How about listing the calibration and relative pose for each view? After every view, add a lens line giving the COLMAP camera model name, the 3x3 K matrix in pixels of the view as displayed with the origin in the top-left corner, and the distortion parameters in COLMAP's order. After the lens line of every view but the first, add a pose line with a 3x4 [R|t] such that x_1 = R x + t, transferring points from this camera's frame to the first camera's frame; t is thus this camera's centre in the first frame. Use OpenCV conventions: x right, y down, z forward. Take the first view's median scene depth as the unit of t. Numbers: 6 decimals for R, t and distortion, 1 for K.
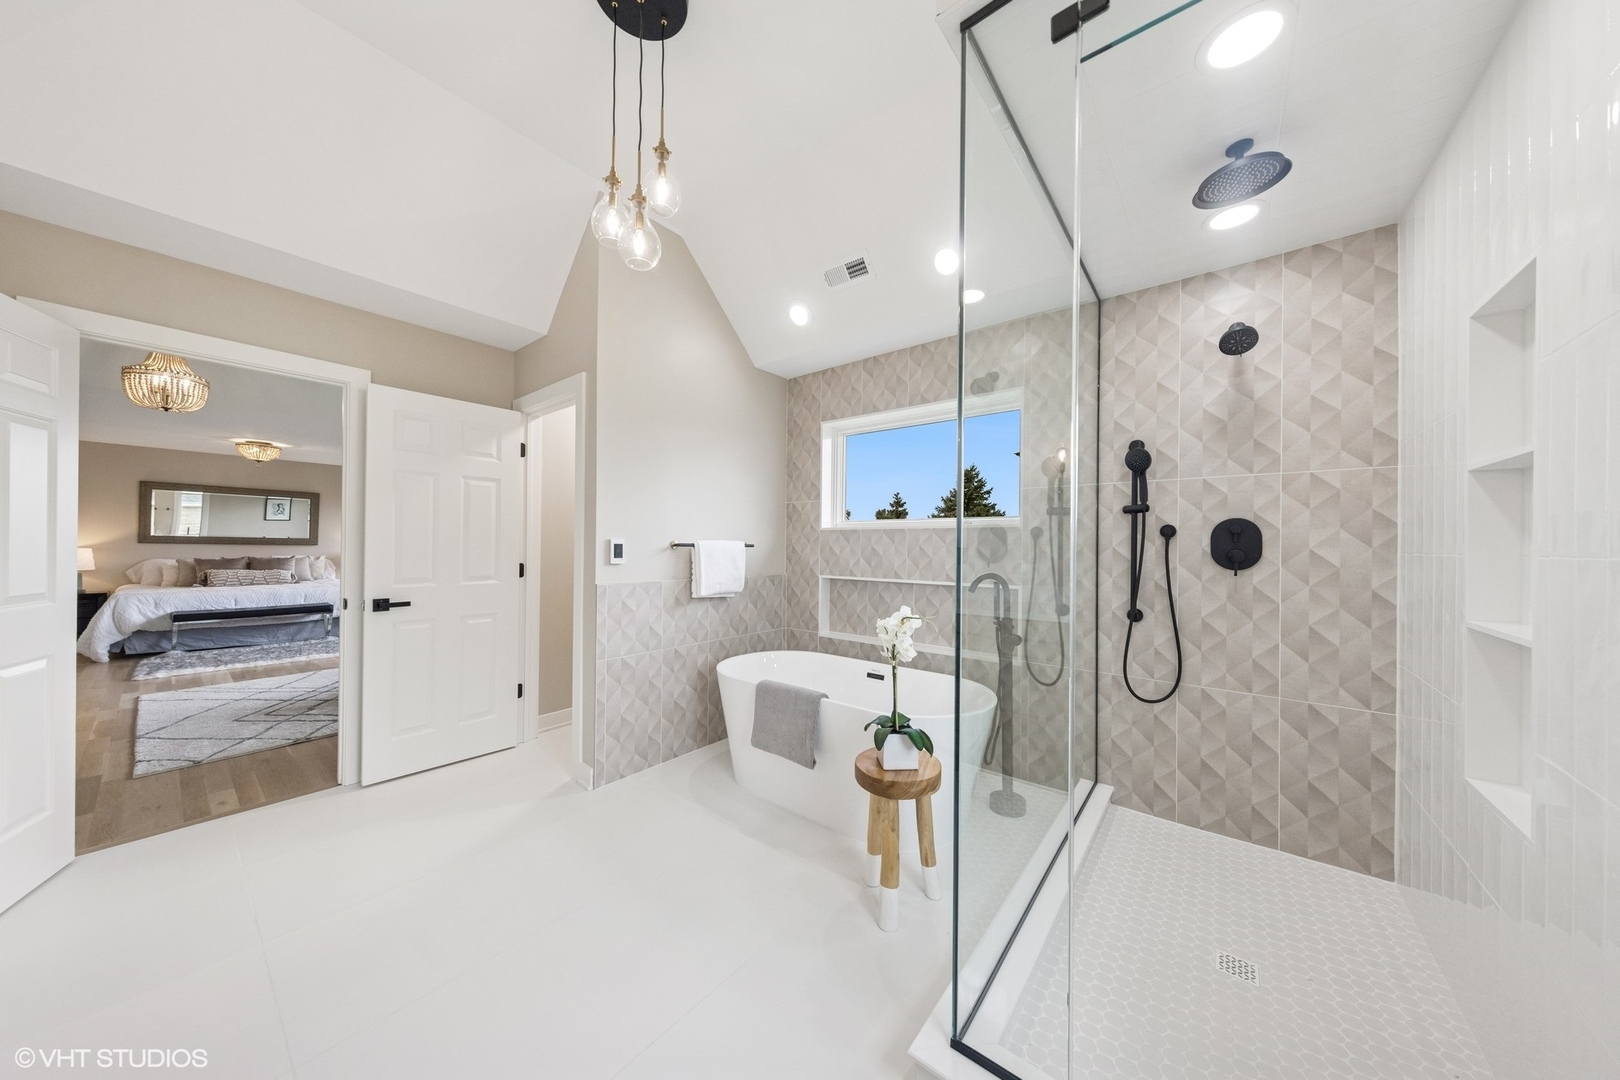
lens RADIAL K [[509.6, 0, 821.6], [0, 509.6, 547.3], [0, 0, 1]] dist [0.001124, -0.000050]
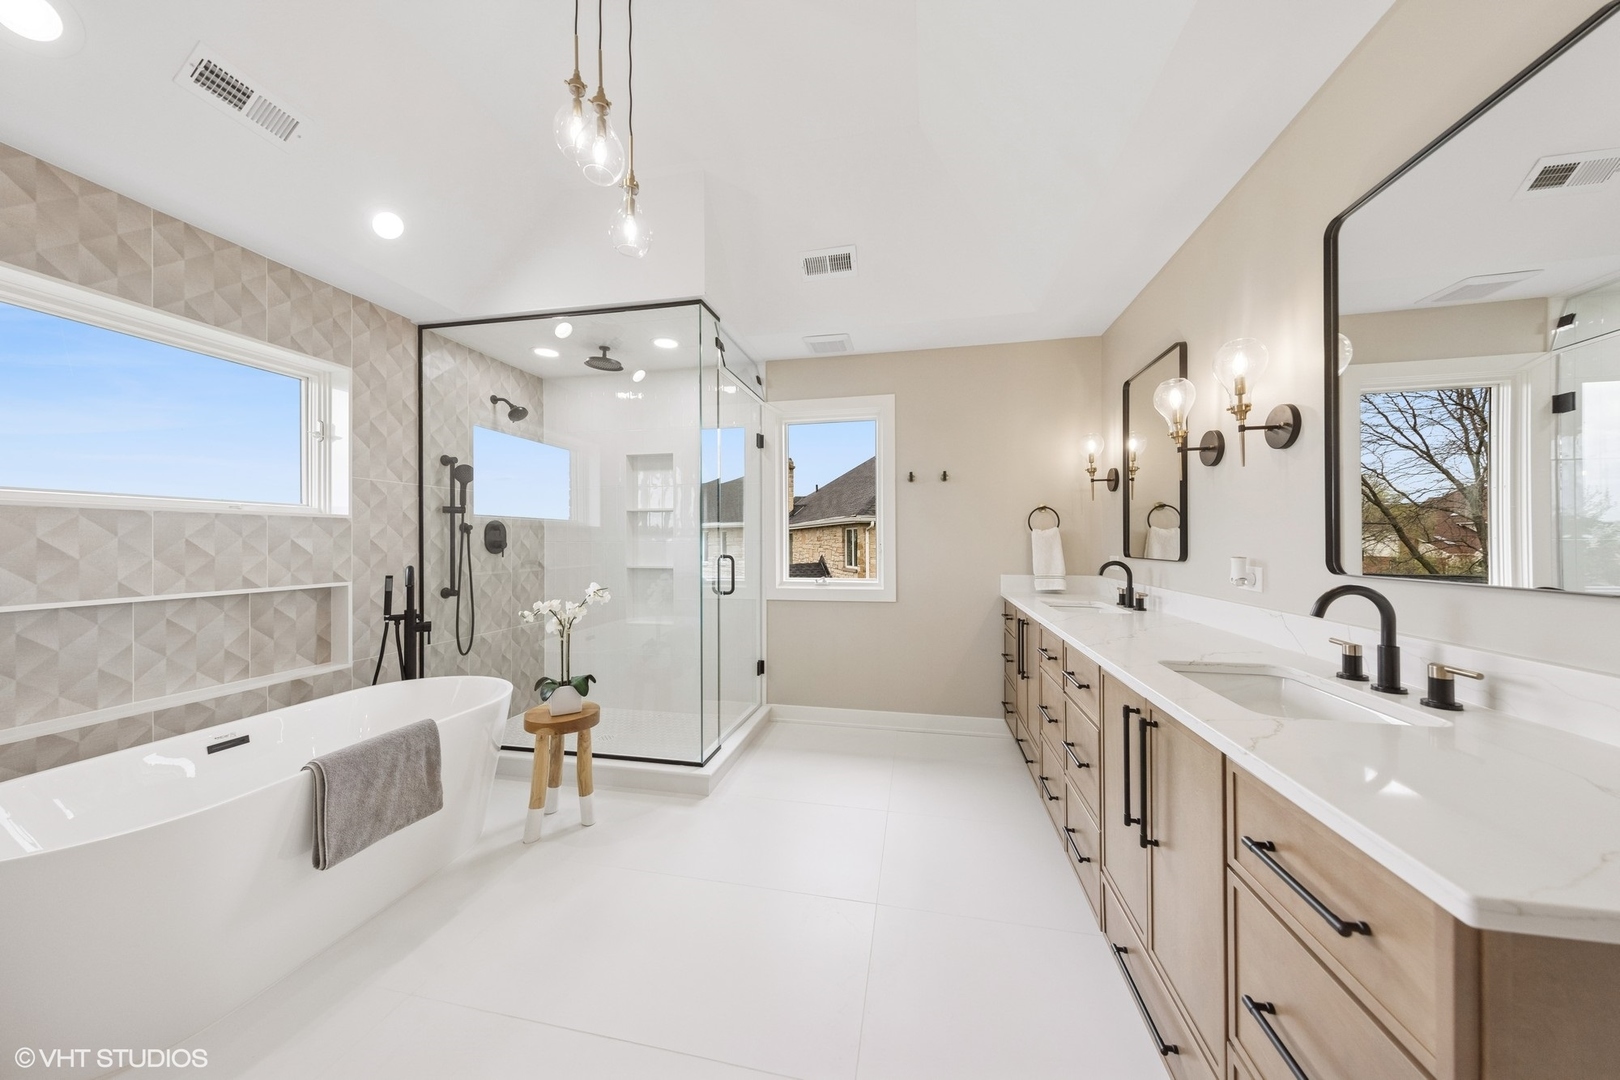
lens RADIAL K [[509.6, 0, 815.6], [0, 509.6, 538.5], [0, 0, 1]] dist [0.001124, -0.000050]
pose [[-0.443070, -0.005399, 0.896471, -0.820291], [-0.002539, 0.999985, 0.004768, -0.009354], [-0.896483, -0.000164, -0.443077, 0.649579]]
